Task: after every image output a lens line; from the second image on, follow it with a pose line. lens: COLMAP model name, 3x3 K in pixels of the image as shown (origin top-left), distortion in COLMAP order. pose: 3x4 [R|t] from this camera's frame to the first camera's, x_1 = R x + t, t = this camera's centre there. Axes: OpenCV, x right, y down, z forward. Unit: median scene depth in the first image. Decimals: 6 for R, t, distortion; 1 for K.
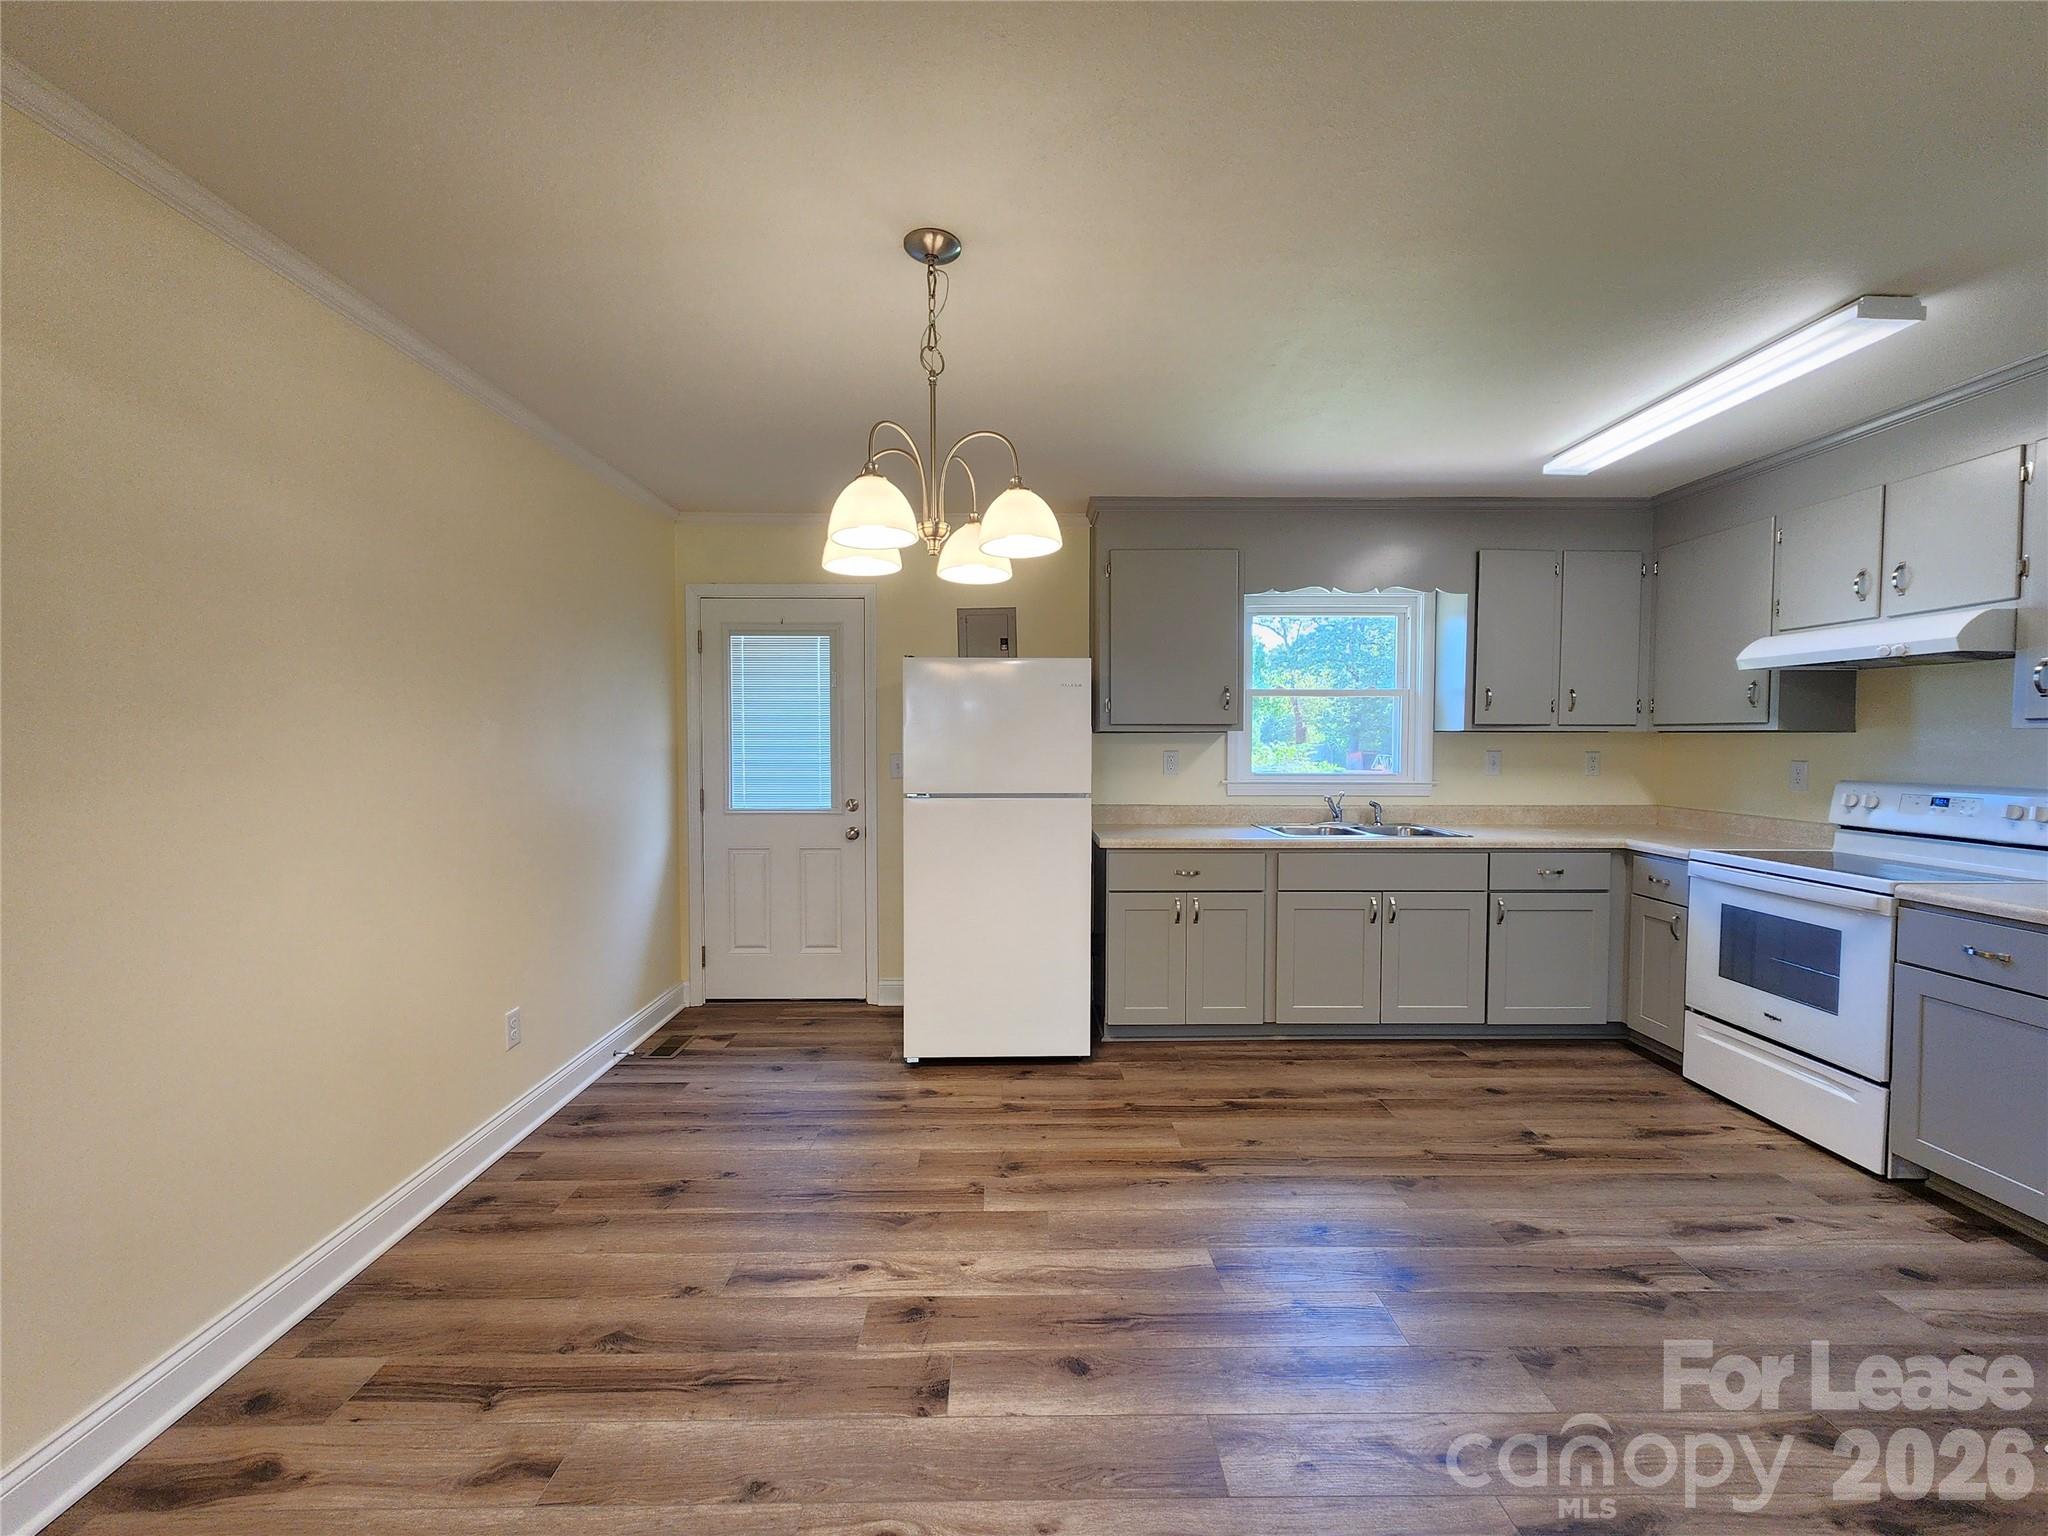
lens RADIAL K [[872.2, 0, 1030.1], [0, 872.2, 765.1], [0, 0, 1]] dist [0.007555, 0.000243]
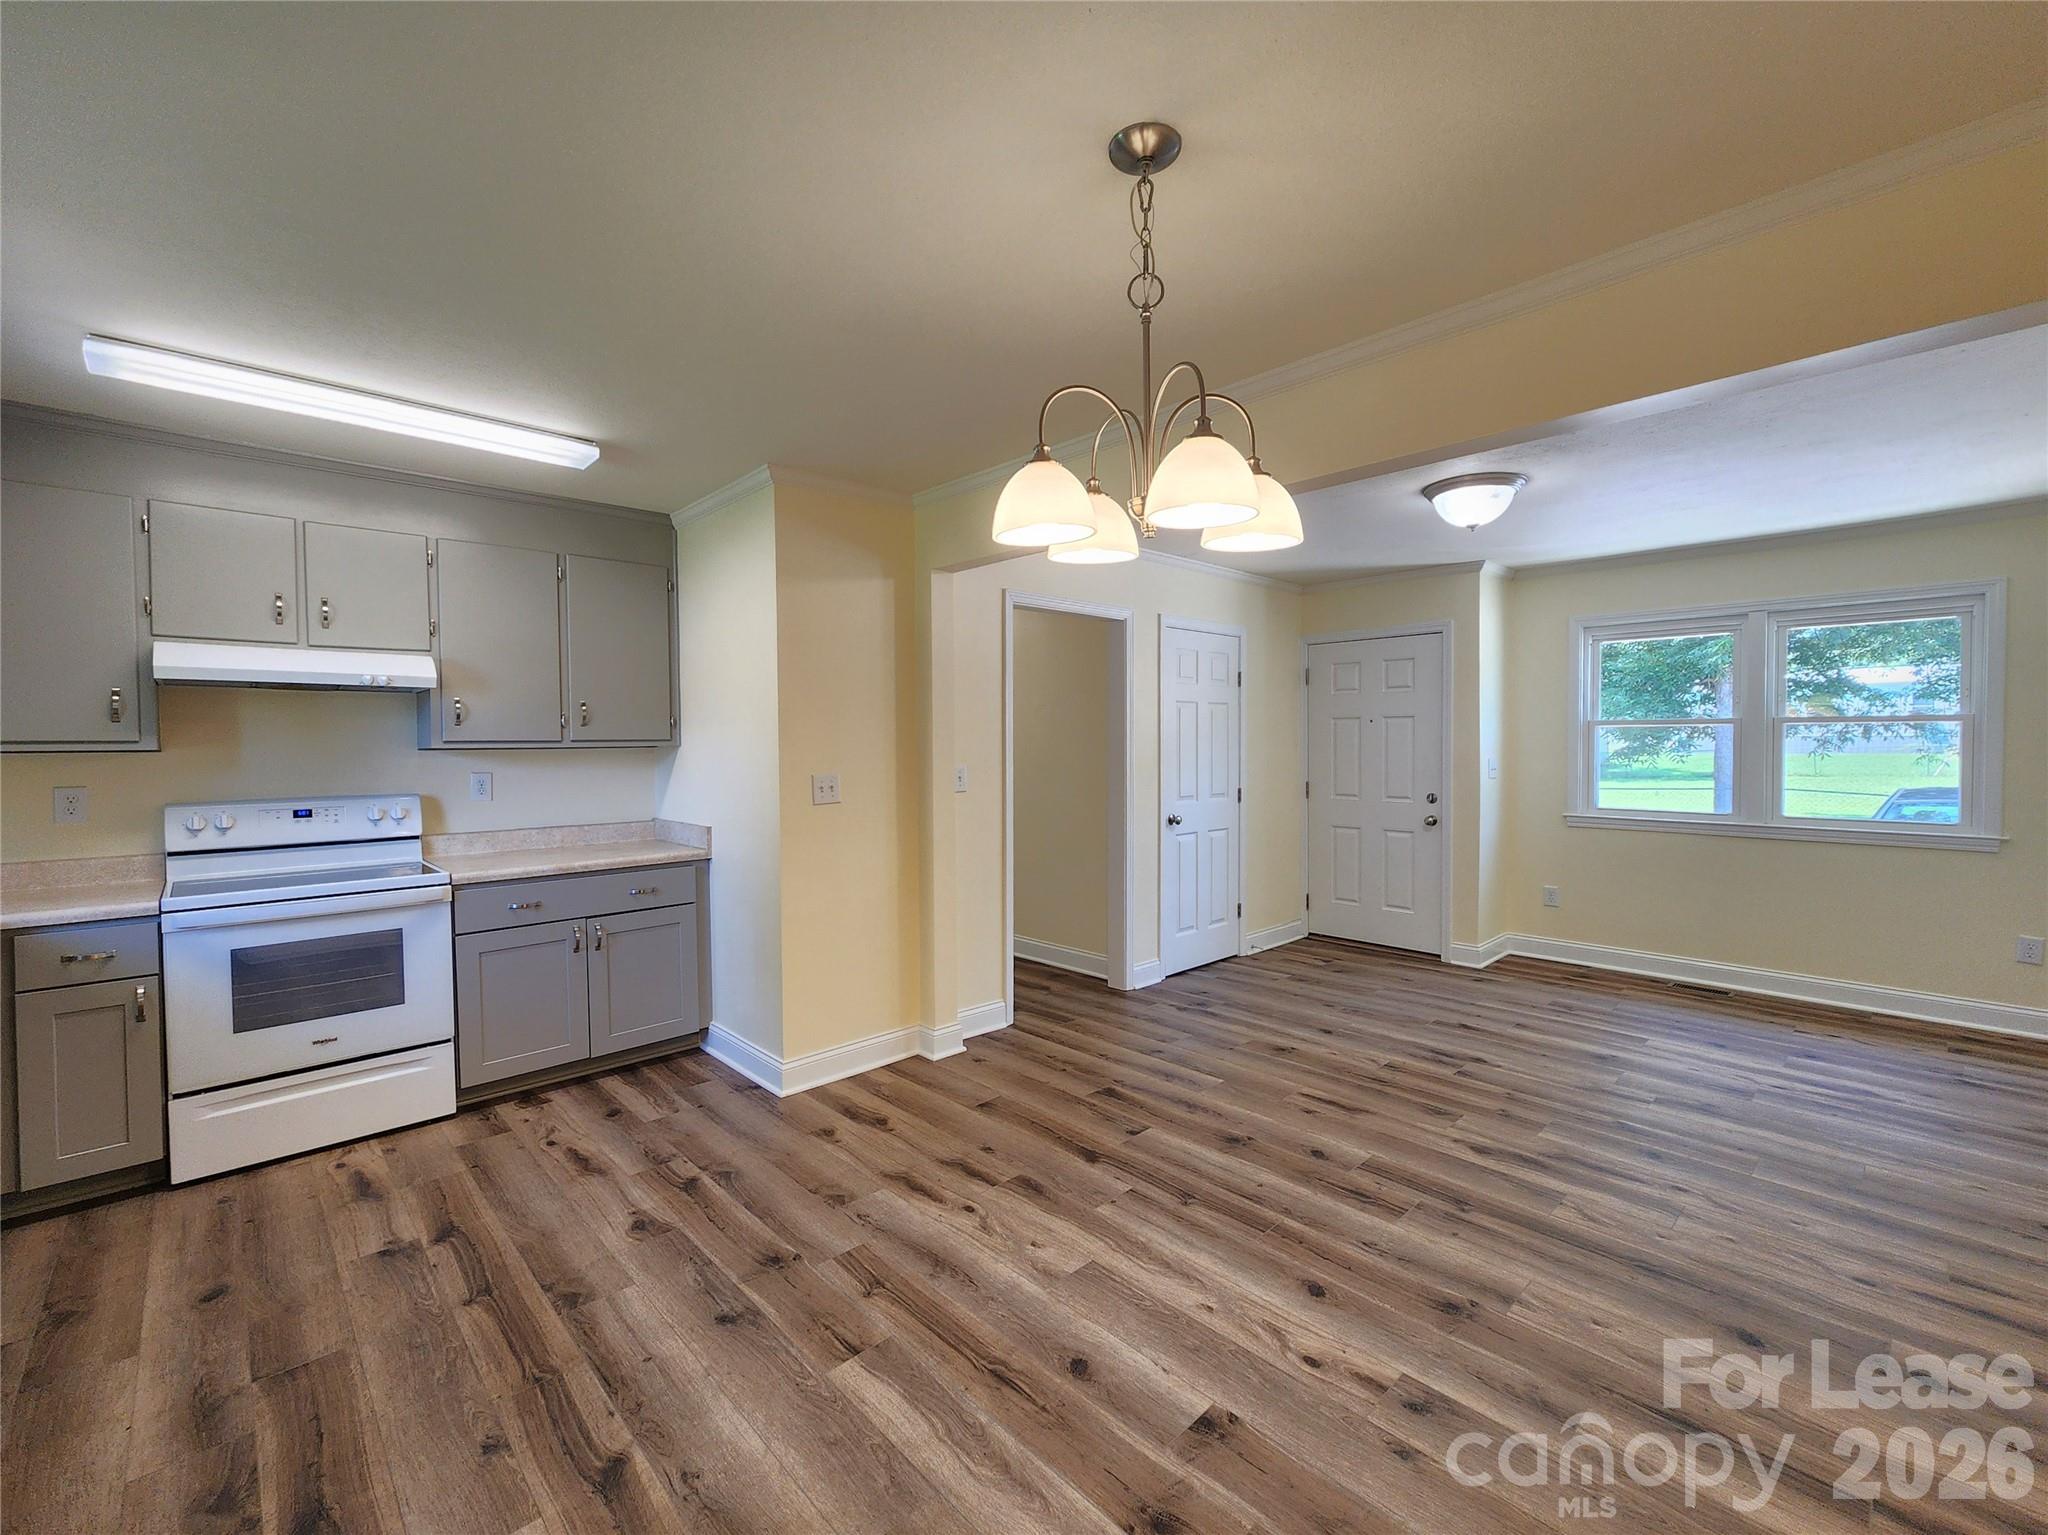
lens RADIAL K [[872.2, 0, 1029.9], [0, 872.2, 762.3], [0, 0, 1]] dist [0.007555, 0.000243]
pose [[-0.679016, -0.017082, 0.733925, -0.463001], [0.026493, 0.998508, 0.047751, -0.058411], [-0.733645, 0.051868, -0.677550, 1.203015]]
